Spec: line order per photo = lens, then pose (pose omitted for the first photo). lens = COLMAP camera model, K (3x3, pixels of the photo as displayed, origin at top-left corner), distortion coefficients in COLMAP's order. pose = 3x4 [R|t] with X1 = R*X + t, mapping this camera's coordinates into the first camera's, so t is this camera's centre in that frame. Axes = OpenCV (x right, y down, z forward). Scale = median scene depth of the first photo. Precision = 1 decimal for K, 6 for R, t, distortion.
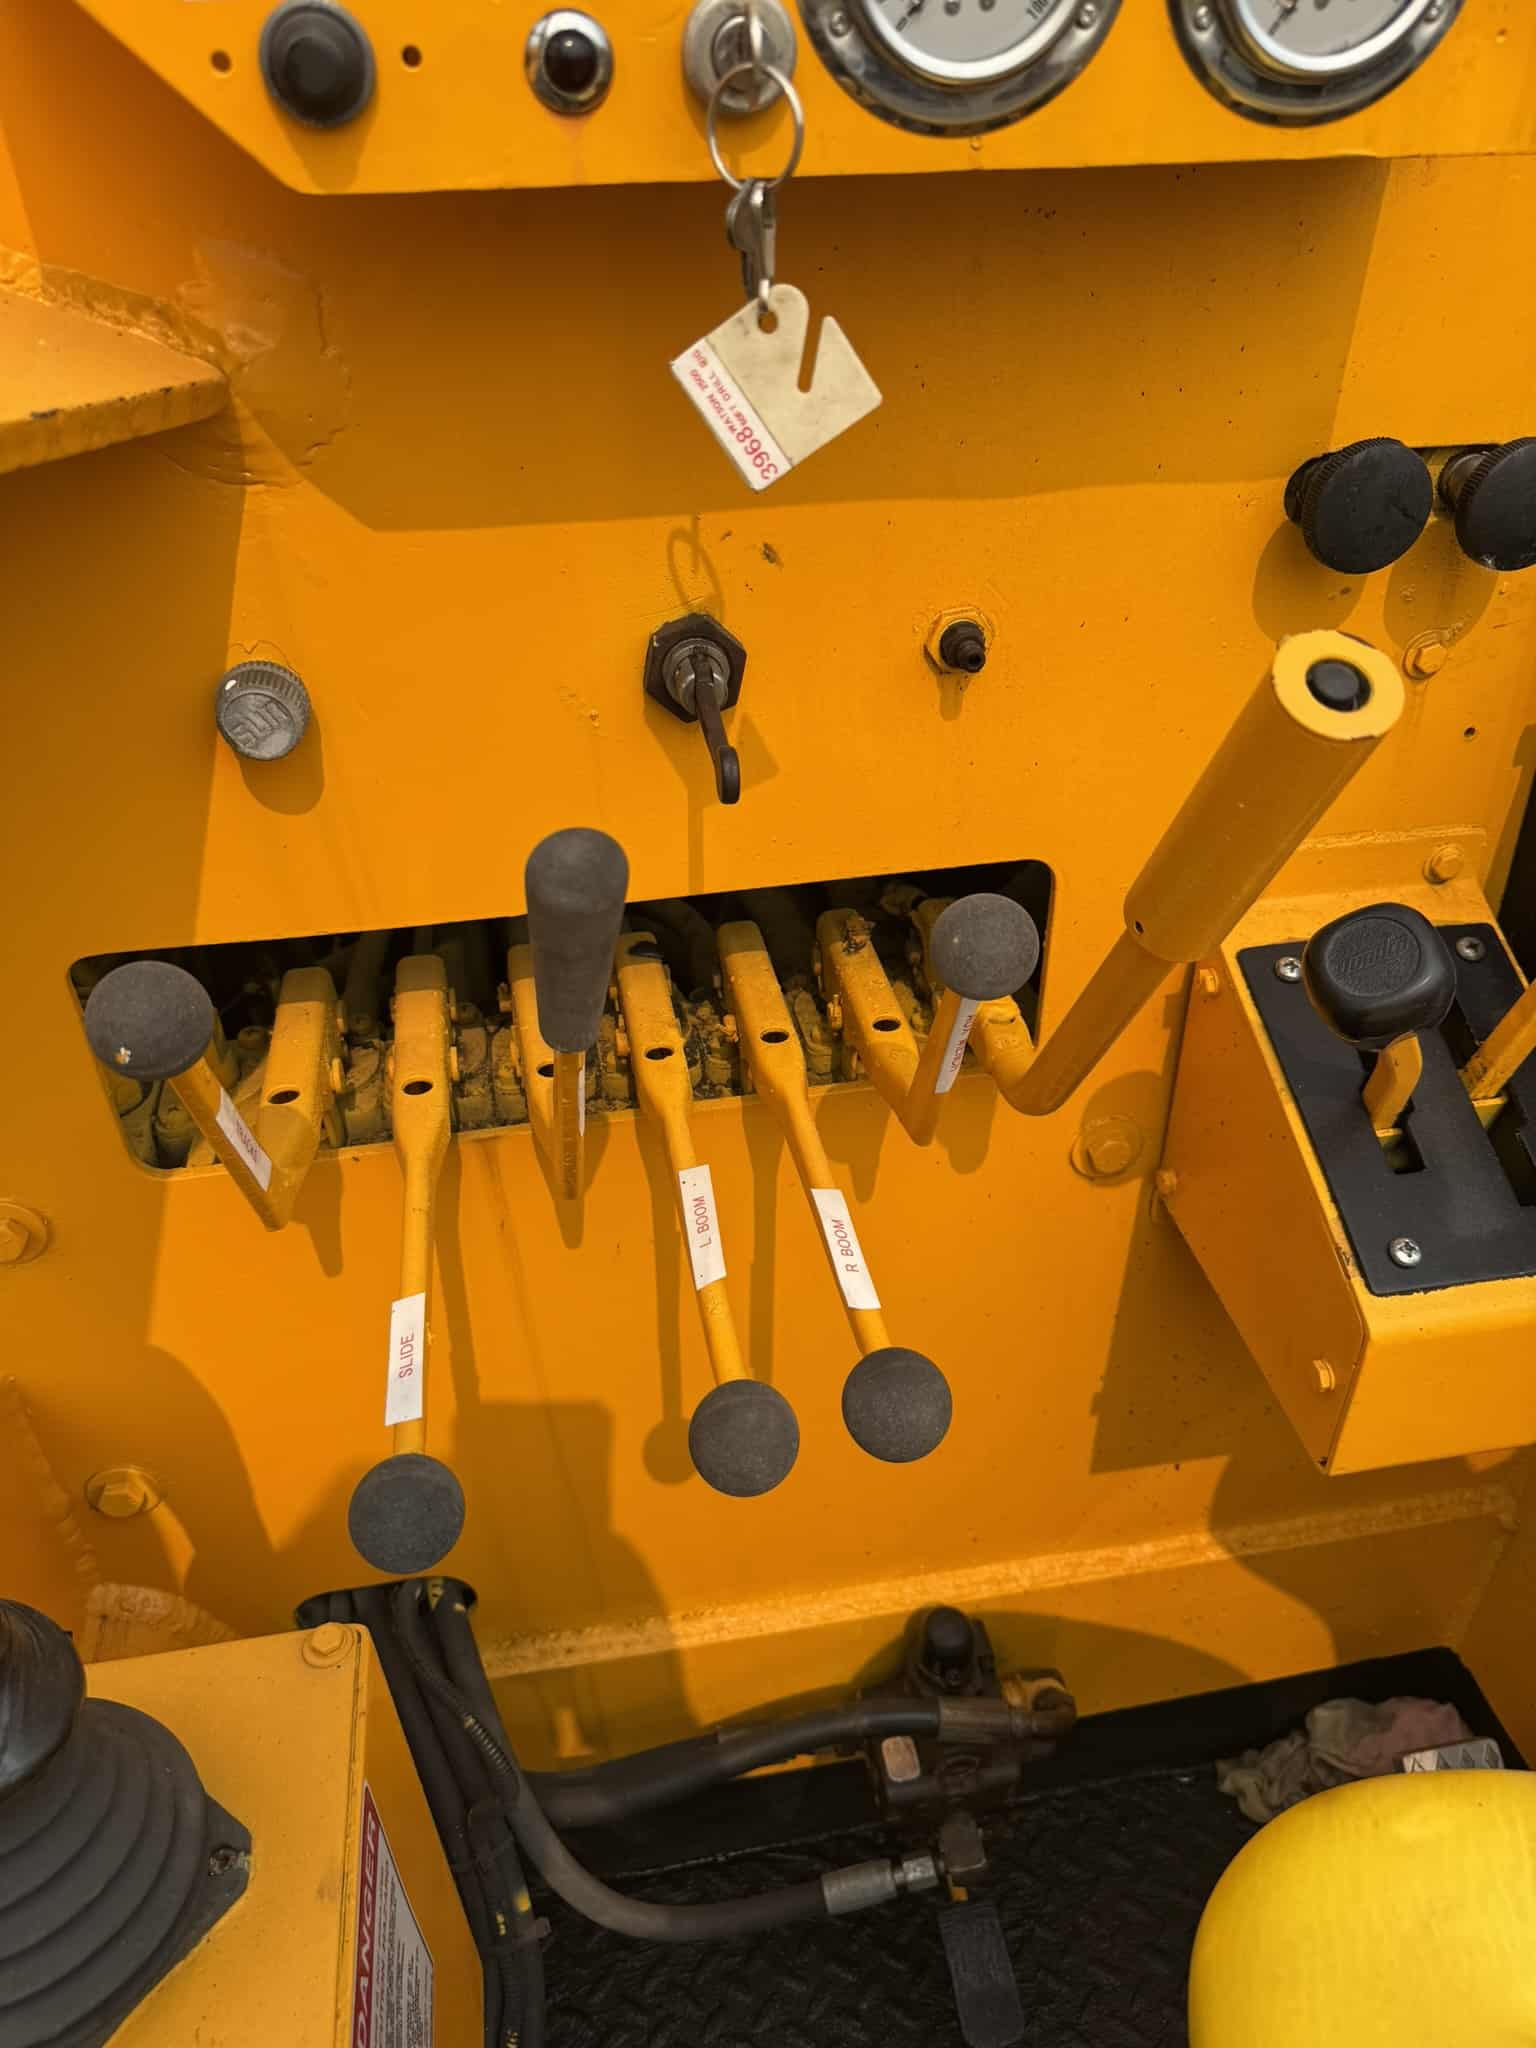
lens RADIAL K [[1449.5, 0, 771.6], [0, 1449.5, 1022.1], [0, 0, 1]] dist [0.006255, -0.018998]
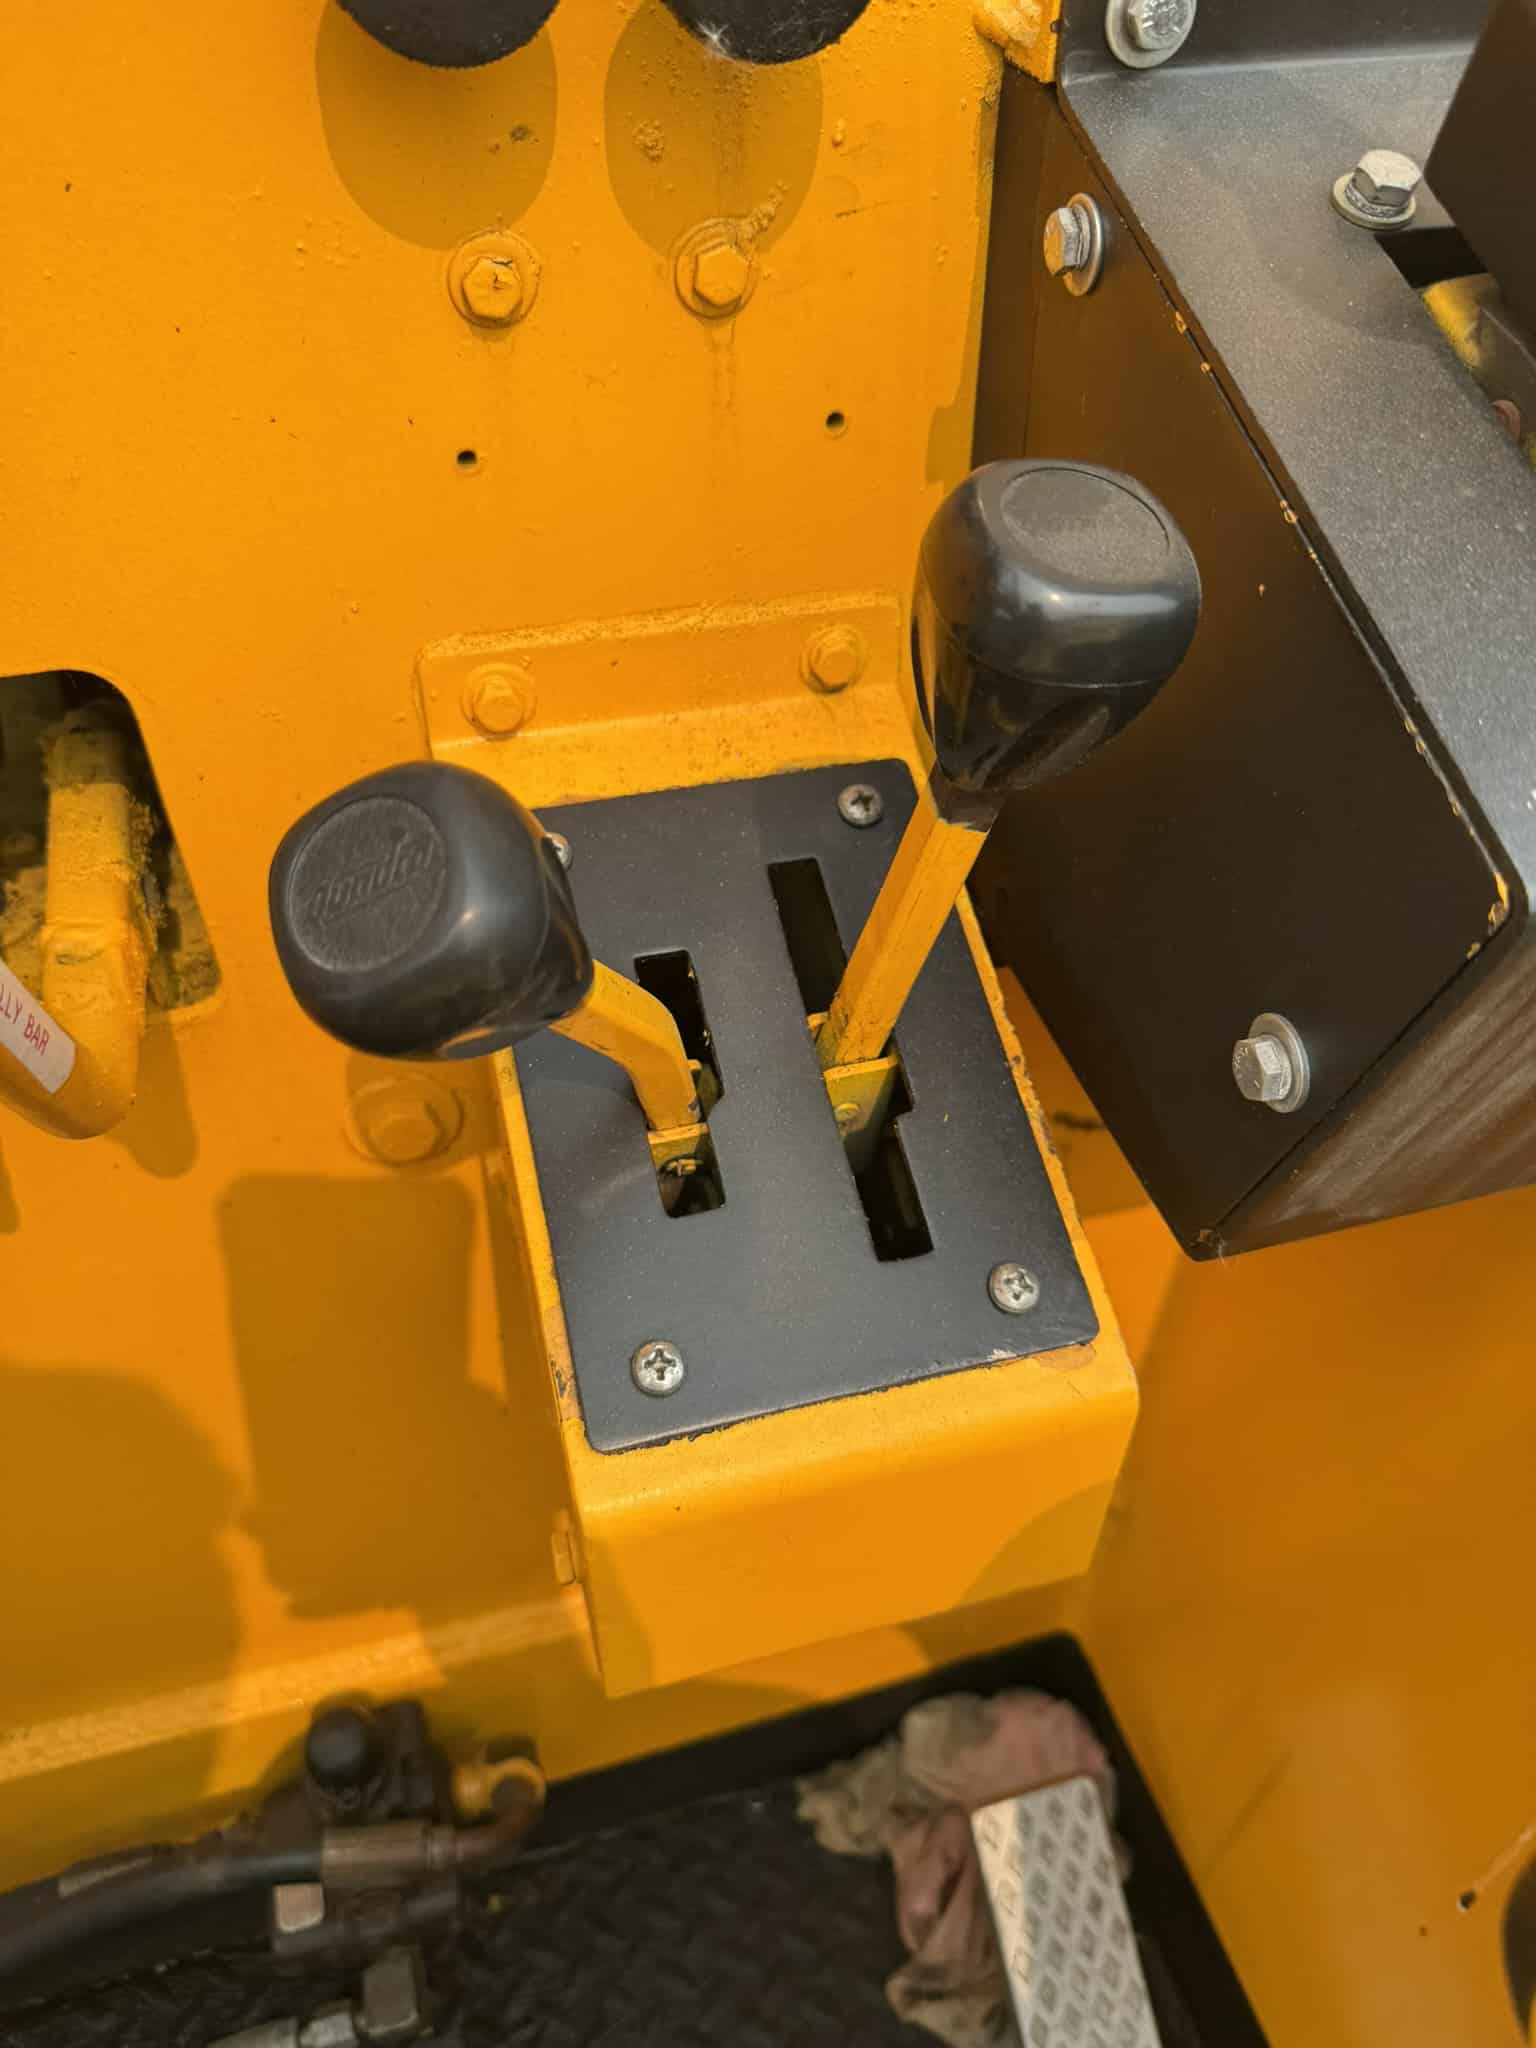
lens RADIAL K [[1449.5, 0, 756.1], [0, 1449.5, 1006.4], [0, 0, 1]] dist [0.006255, -0.018998]
pose [[0.995180, -0.050758, 0.083902, 0.435310], [0.039521, 0.990654, 0.130550, -0.053951], [-0.089744, -0.126605, 0.987885, 0.456840]]
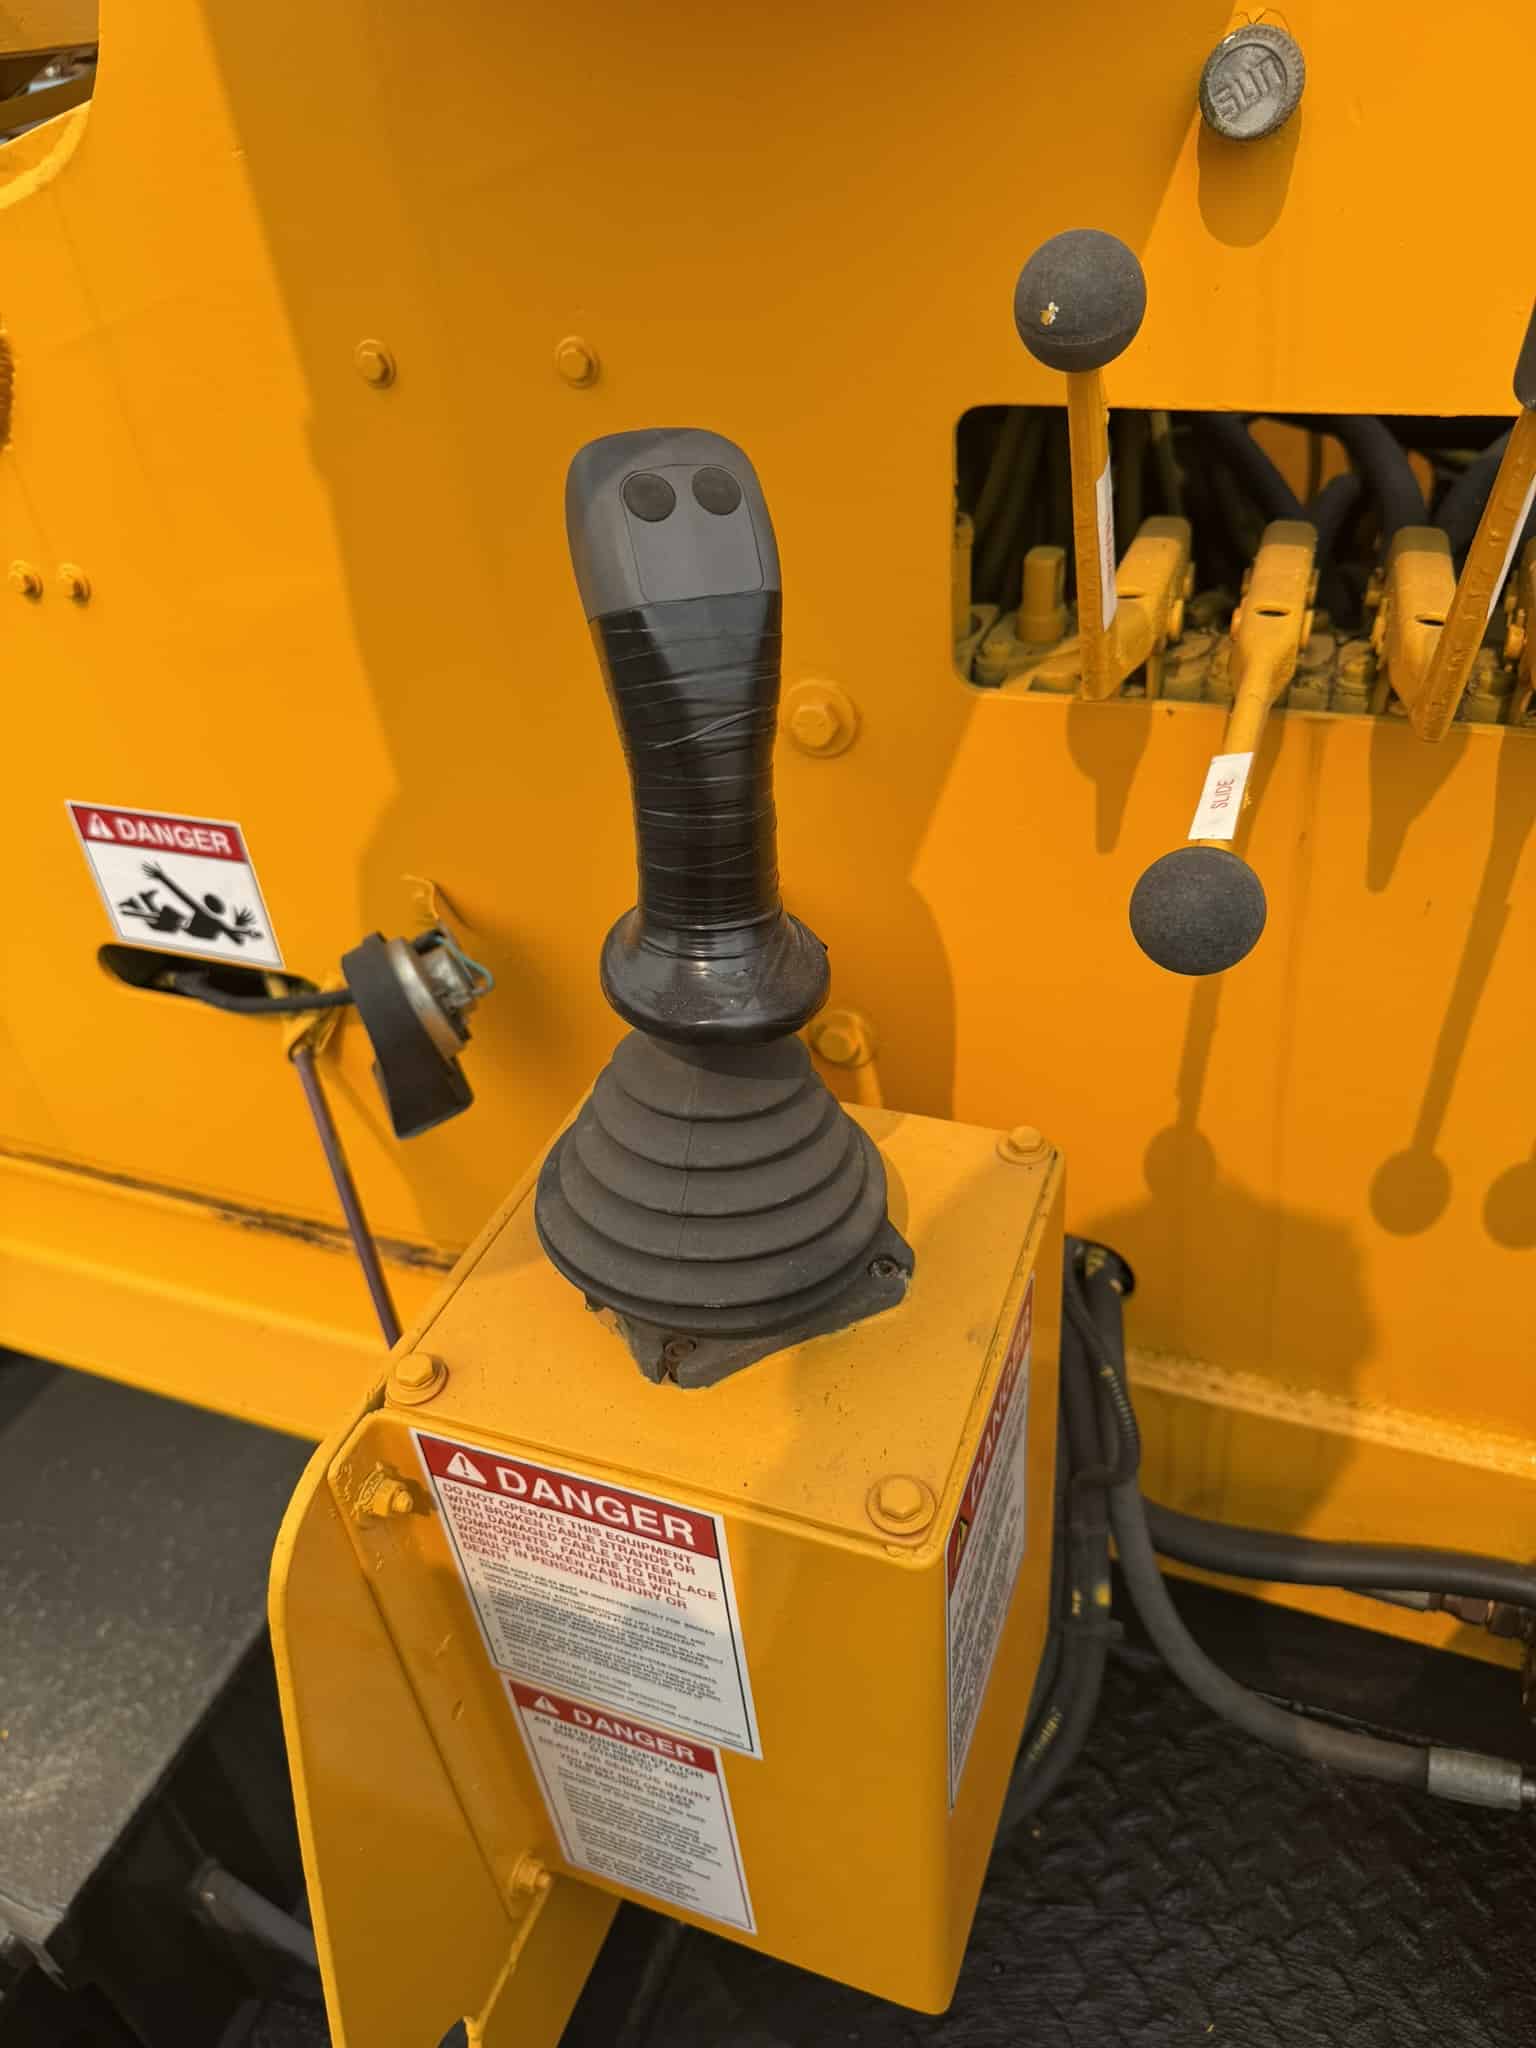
lens RADIAL K [[1449.5, 0, 775.3], [0, 1449.5, 1024.4], [0, 0, 1]] dist [0.006255, -0.018998]
pose [[0.860280, 0.258441, -0.439462, -0.053878], [-0.254672, 0.964583, 0.068716, 0.337142], [0.441657, 0.052804, 0.895629, 0.084271]]
